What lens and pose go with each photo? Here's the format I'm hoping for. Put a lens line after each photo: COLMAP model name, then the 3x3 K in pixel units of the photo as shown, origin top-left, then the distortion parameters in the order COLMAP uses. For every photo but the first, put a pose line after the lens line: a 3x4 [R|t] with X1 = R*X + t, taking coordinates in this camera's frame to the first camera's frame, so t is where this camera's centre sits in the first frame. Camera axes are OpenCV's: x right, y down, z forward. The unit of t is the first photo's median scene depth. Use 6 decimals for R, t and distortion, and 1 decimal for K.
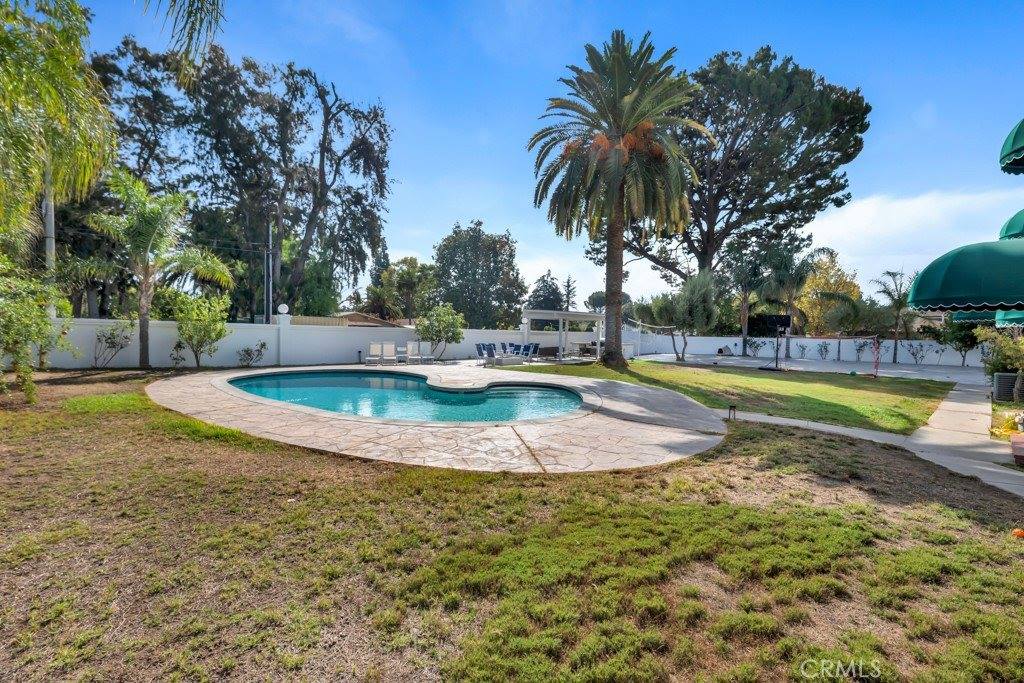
lens RADIAL K [[473.4, 0, 510.4], [0, 473.4, 341.6], [0, 0, 1]] dist [0.002271, -0.000384]
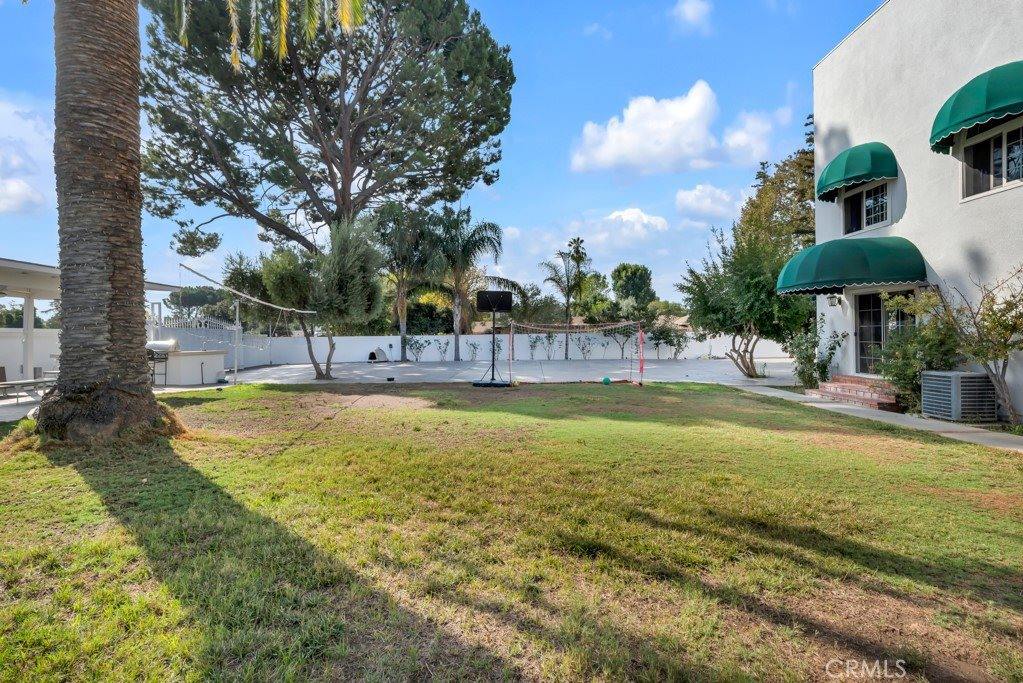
lens RADIAL K [[473.0, 0, 510.0], [0, 473.0, 343.3], [0, 0, 1]] dist [0.002271, -0.000384]
pose [[0.716067, -0.031938, 0.697300, 0.107953], [0.036490, 0.999300, 0.008299, 0.002956], [-0.697077, 0.019502, 0.716731, 0.367732]]
